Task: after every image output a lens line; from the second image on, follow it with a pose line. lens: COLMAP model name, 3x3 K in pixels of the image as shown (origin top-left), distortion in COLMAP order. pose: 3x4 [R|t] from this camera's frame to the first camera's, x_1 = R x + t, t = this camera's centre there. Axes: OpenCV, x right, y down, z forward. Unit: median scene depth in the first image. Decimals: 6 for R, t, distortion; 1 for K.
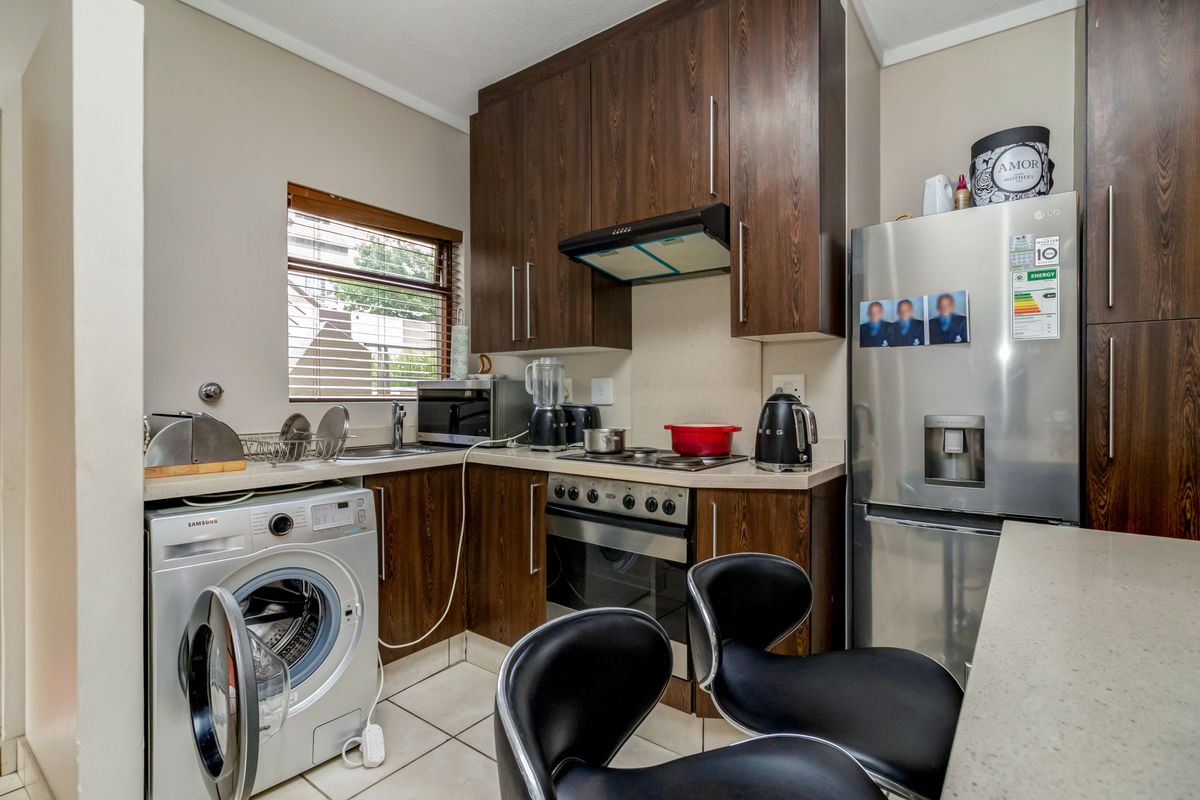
lens RADIAL K [[585.3, 0, 600.0], [0, 585.3, 400.0], [0, 0, 1]] dist [0.000629, 0.000286]
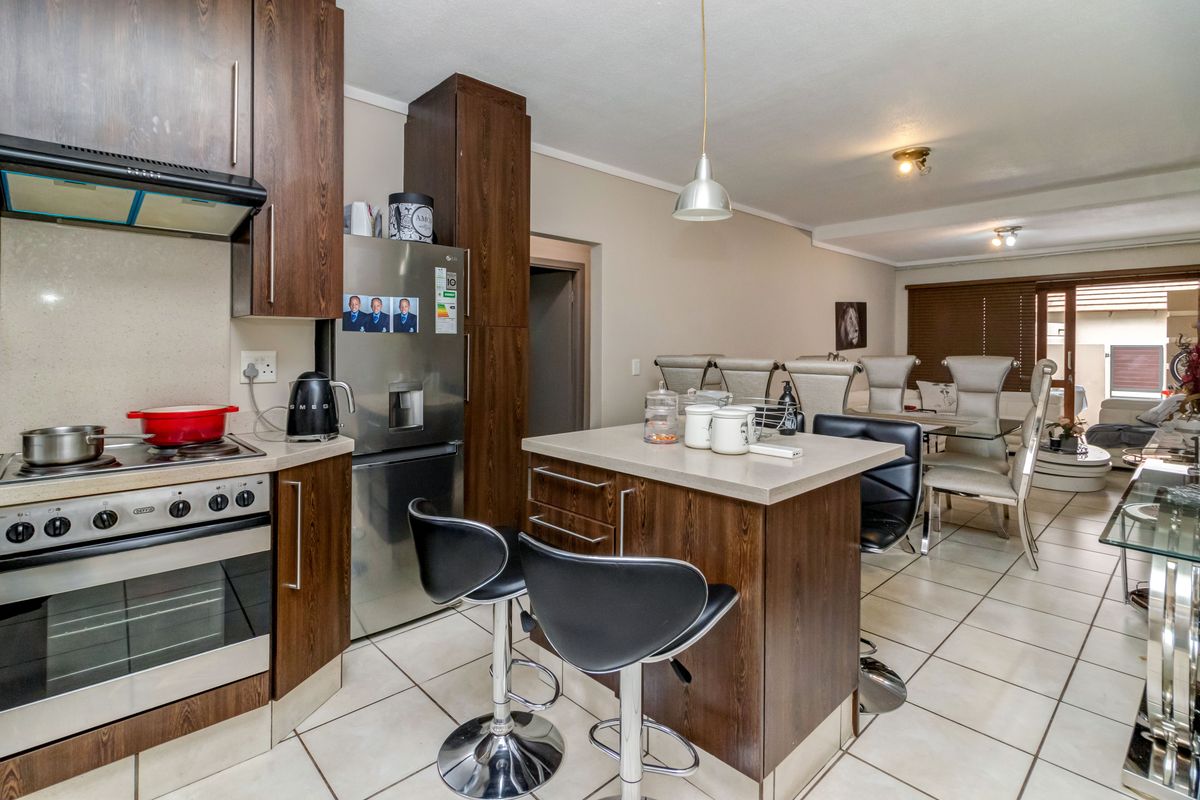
lens RADIAL K [[574.2, 0, 598.6], [0, 574.2, 349.1], [0, 0, 1]] dist [0.000141, 0.000100]
pose [[0.153401, -0.004132, 0.988155, -0.691513], [0.001789, 0.999991, 0.003904, -0.057424], [-0.988162, 0.001169, 0.153407, 0.297455]]
